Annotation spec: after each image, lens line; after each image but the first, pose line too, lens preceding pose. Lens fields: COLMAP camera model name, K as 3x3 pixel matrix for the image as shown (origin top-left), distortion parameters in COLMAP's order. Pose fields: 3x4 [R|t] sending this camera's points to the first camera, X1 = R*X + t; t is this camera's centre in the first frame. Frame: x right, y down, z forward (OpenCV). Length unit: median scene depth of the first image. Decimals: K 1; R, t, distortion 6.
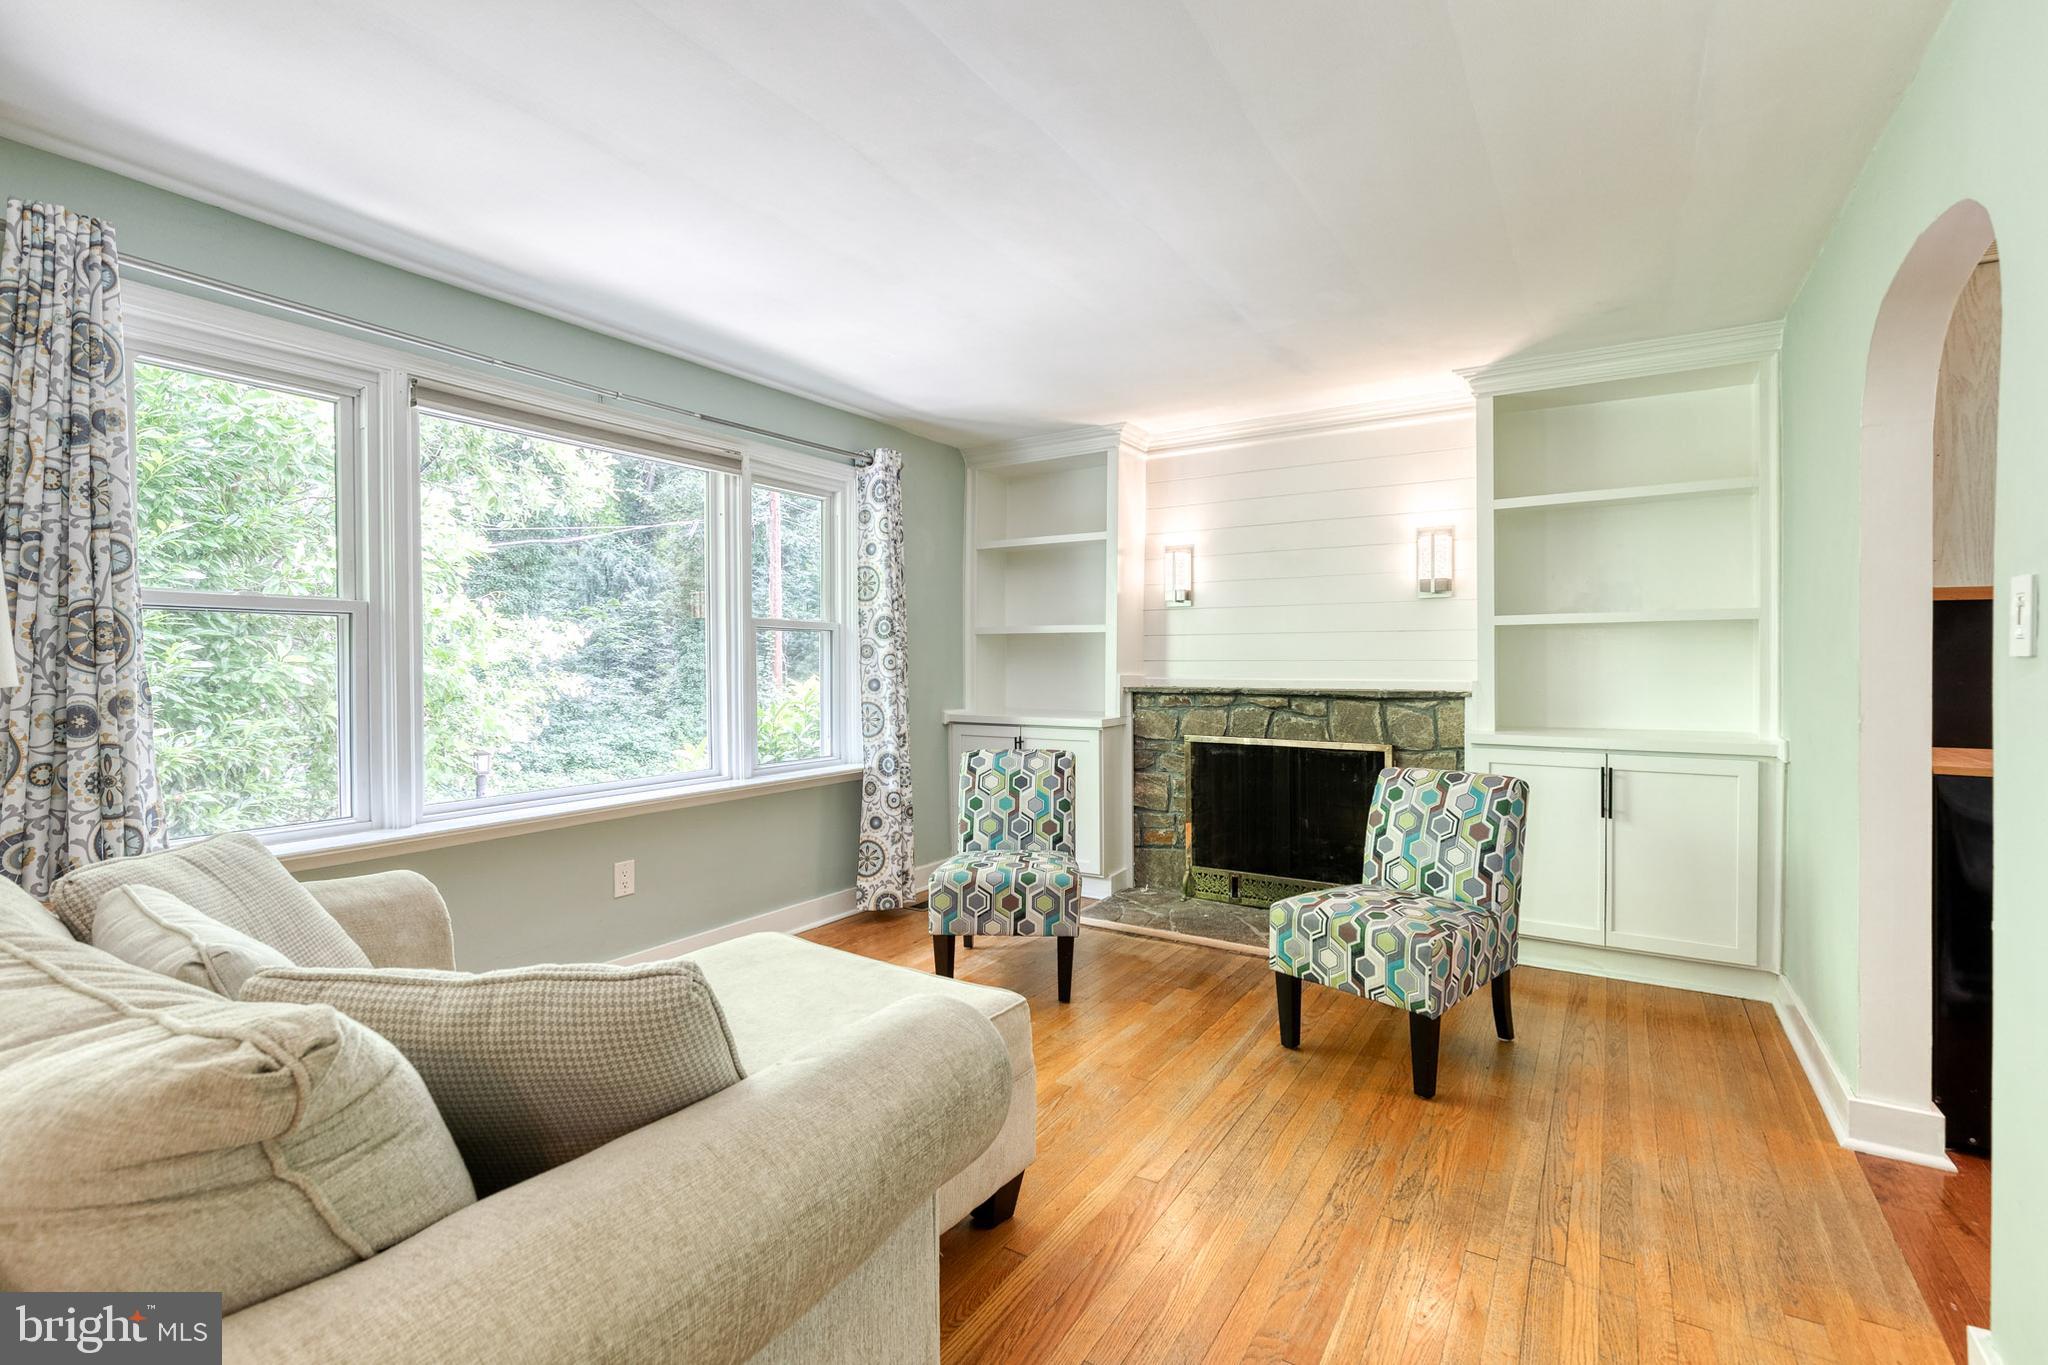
lens RADIAL K [[923.0, 0, 1041.7], [0, 923.0, 672.4], [0, 0, 1]] dist [0.011442, -0.000538]
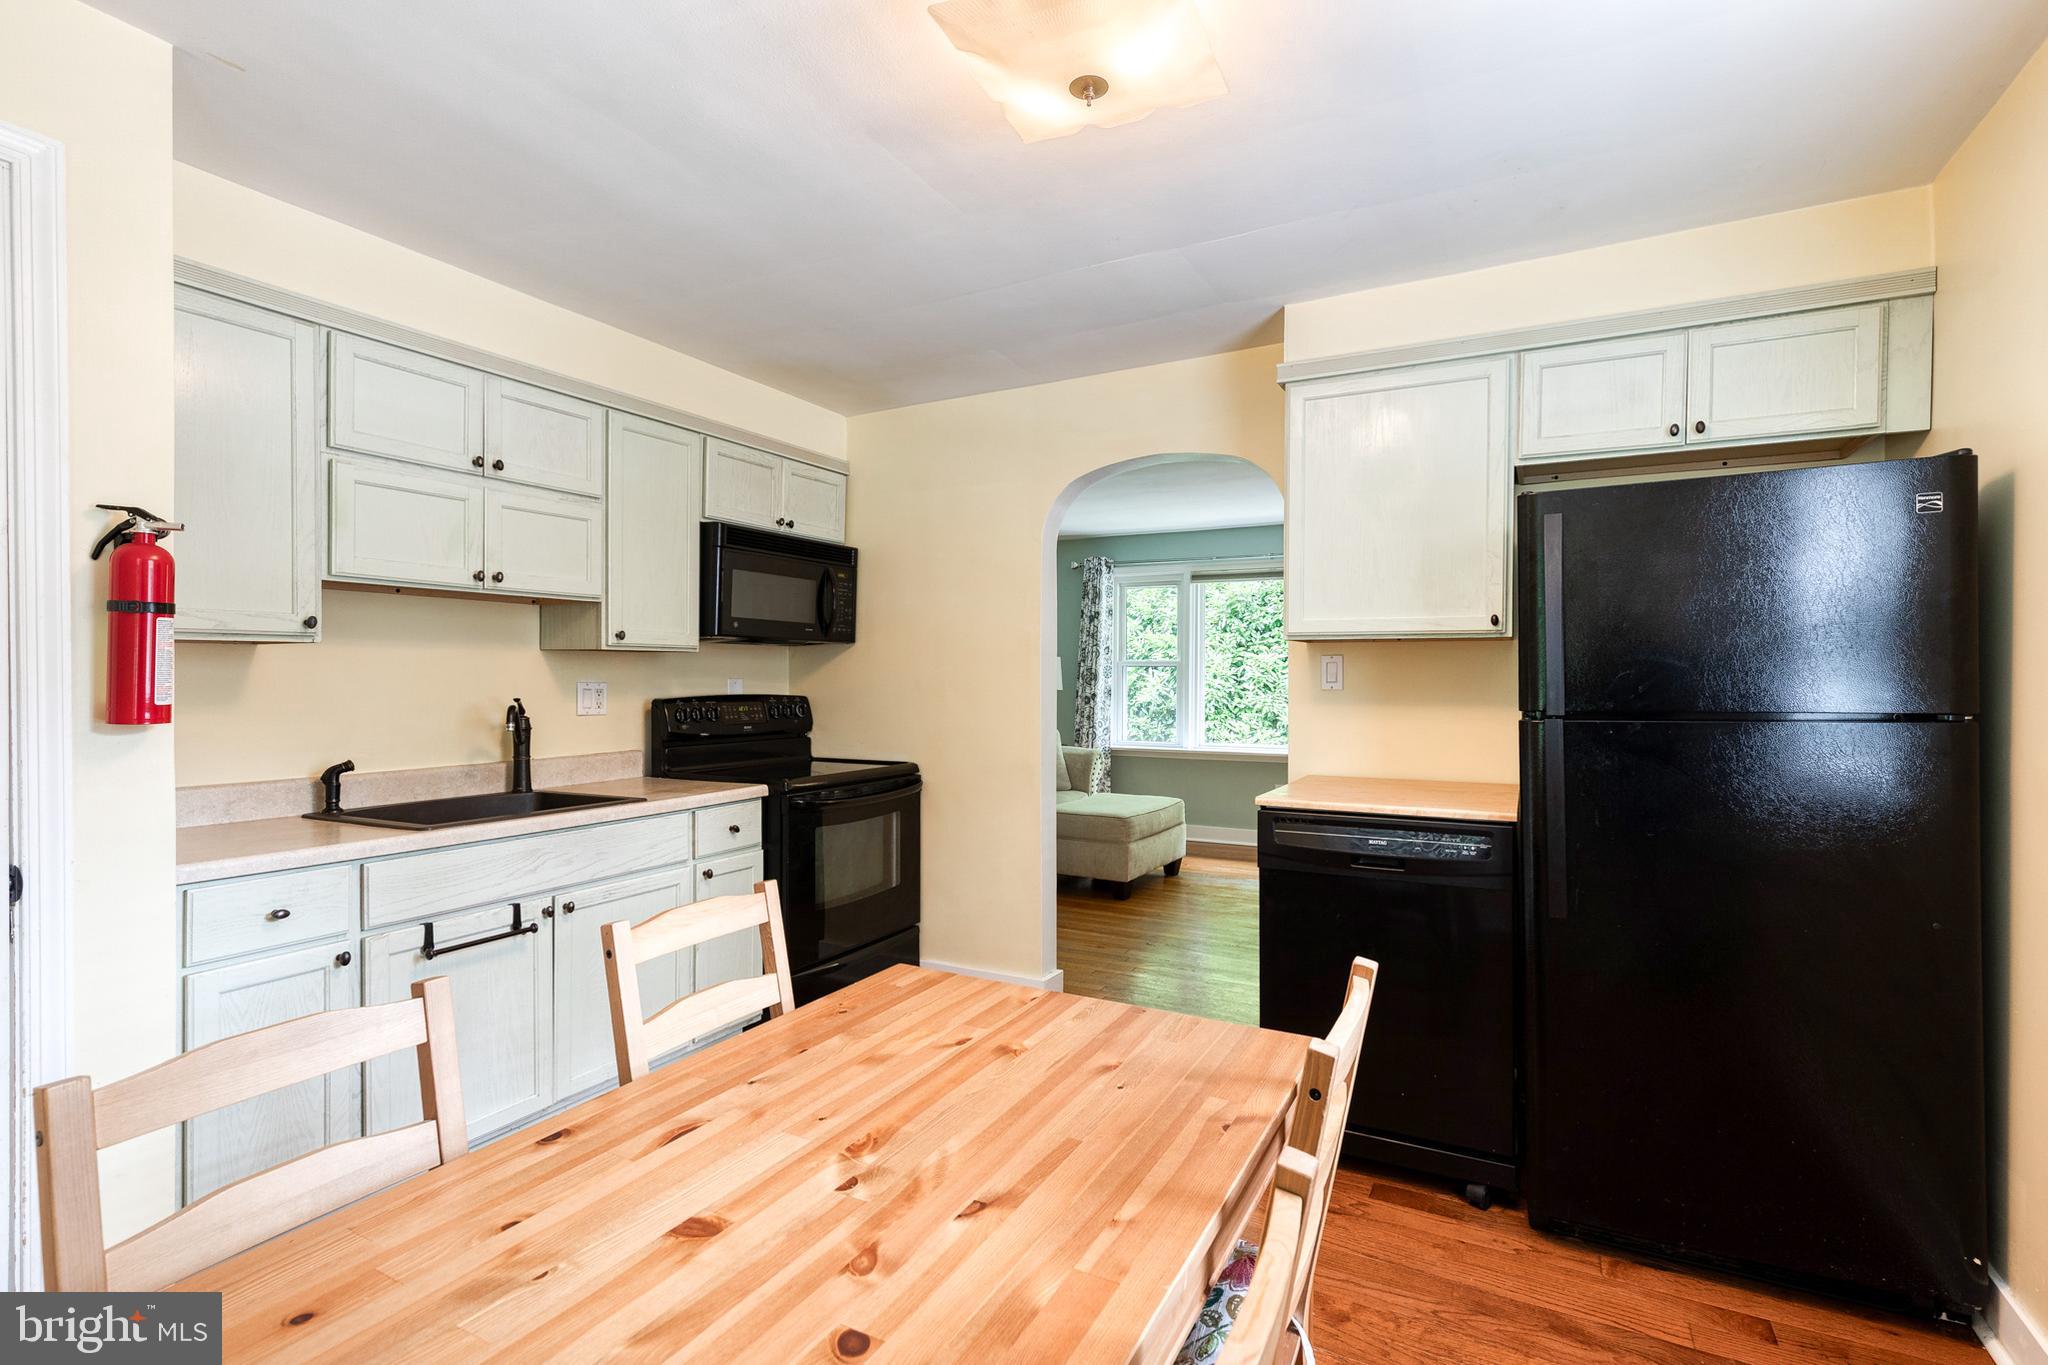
lens RADIAL K [[953.1, 0, 1030.3], [0, 953.1, 685.4], [0, 0, 1]] dist [0.012474, -0.000281]
pose [[0.055236, 0.013442, -0.998383, 1.409278], [-0.011293, 0.999854, 0.012837, -0.026562], [0.998409, 0.010566, 0.055380, 0.308476]]
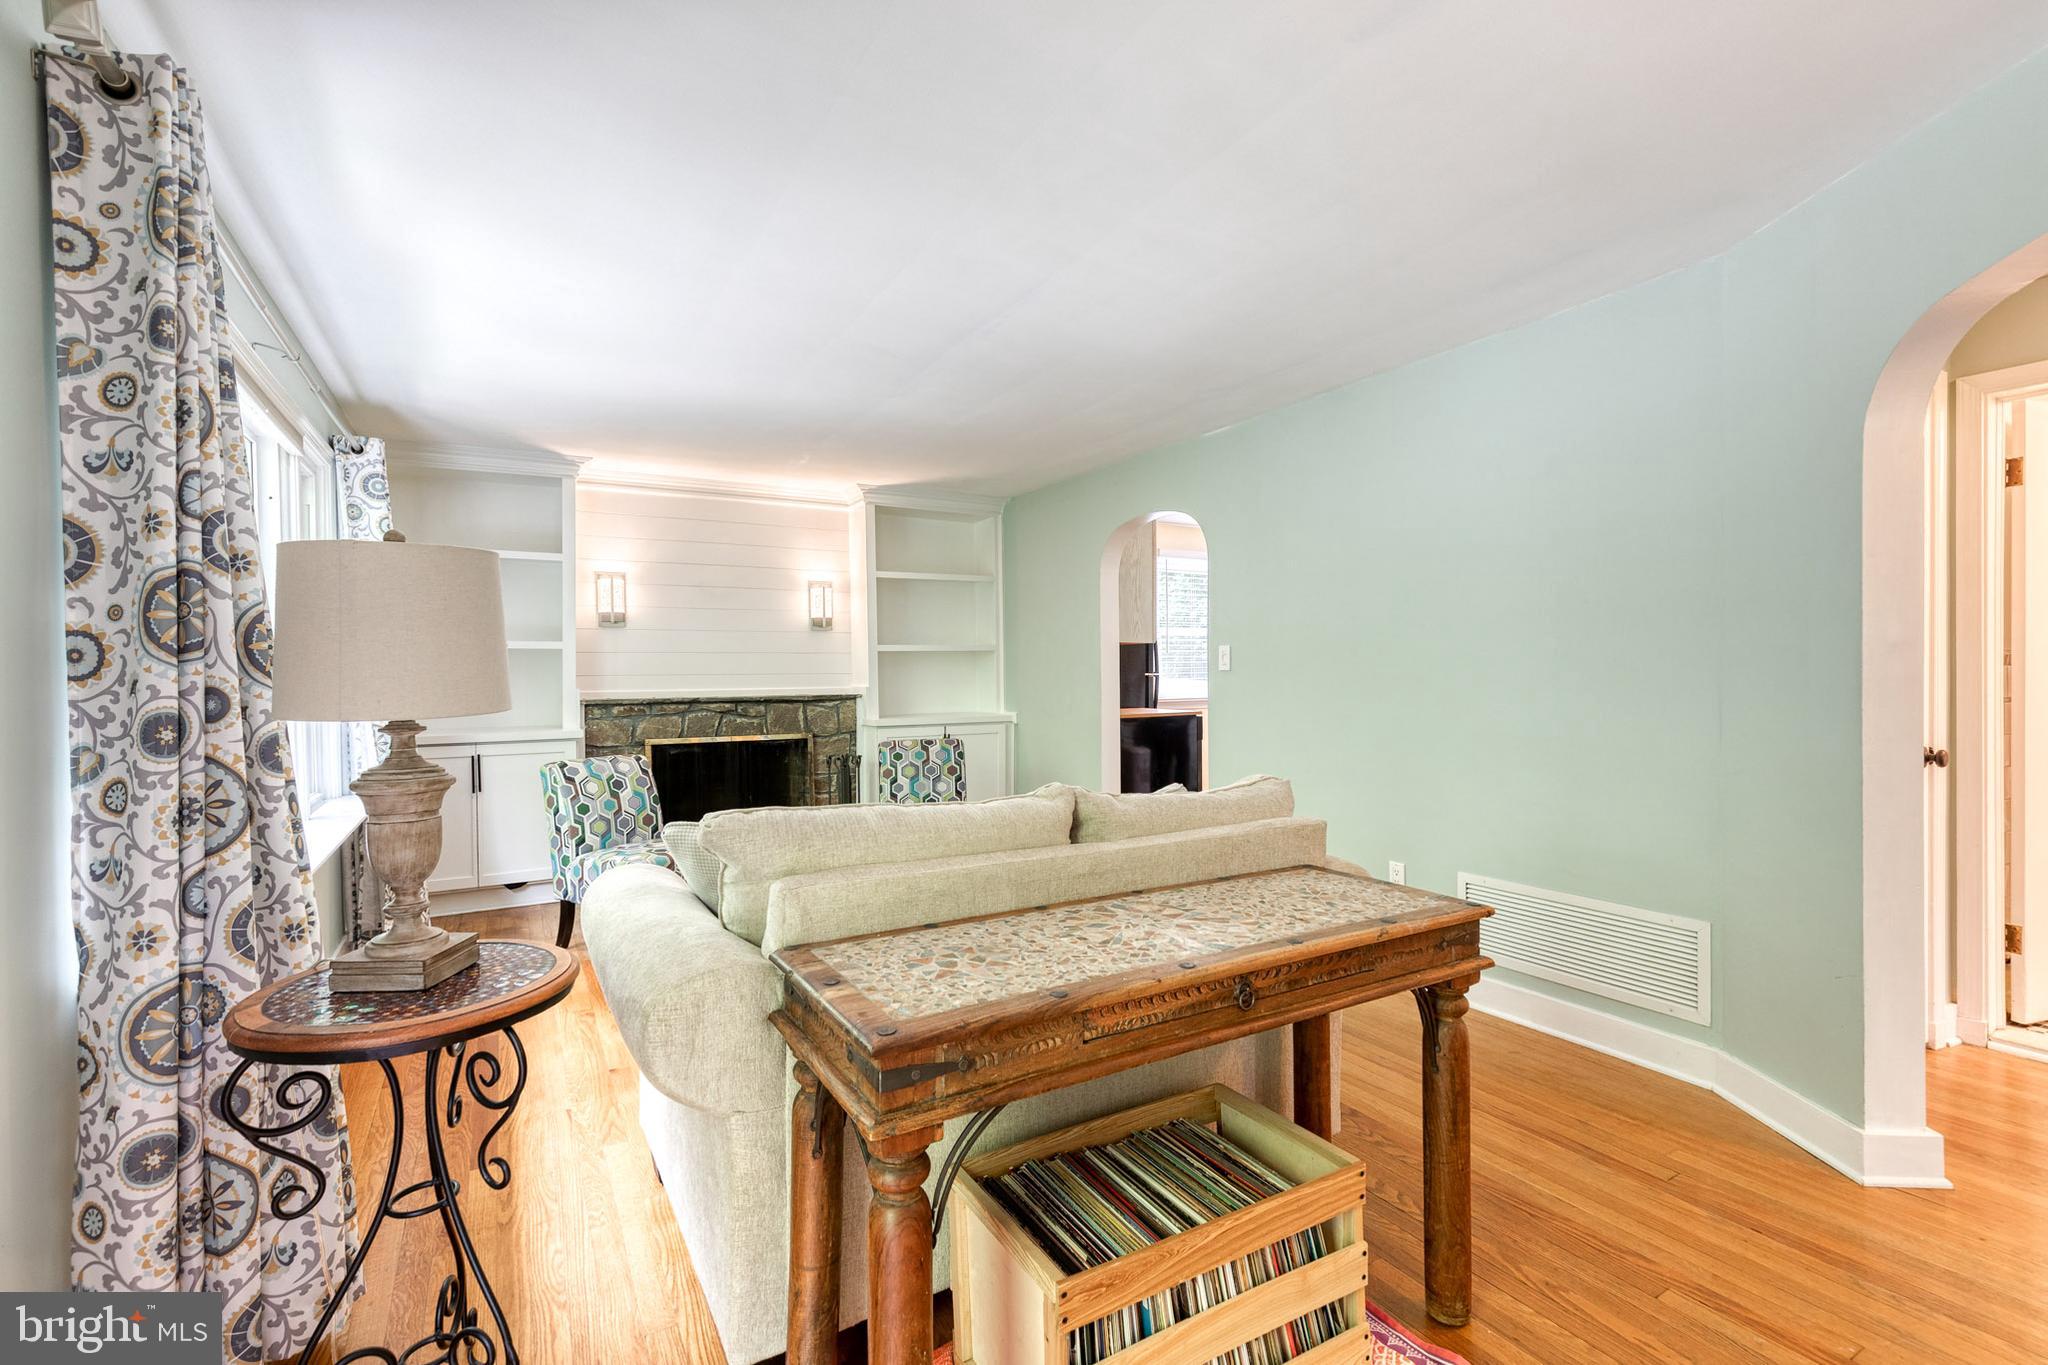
lens RADIAL K [[919.0, 0, 1044.7], [0, 919.0, 684.2], [0, 0, 1]] dist [0.009715, -0.000470]
pose [[0.465410, -0.015302, 0.884963, -0.761254], [0.018979, 0.999793, 0.007306, -0.000637], [-0.884891, 0.013396, 0.465605, 0.024751]]
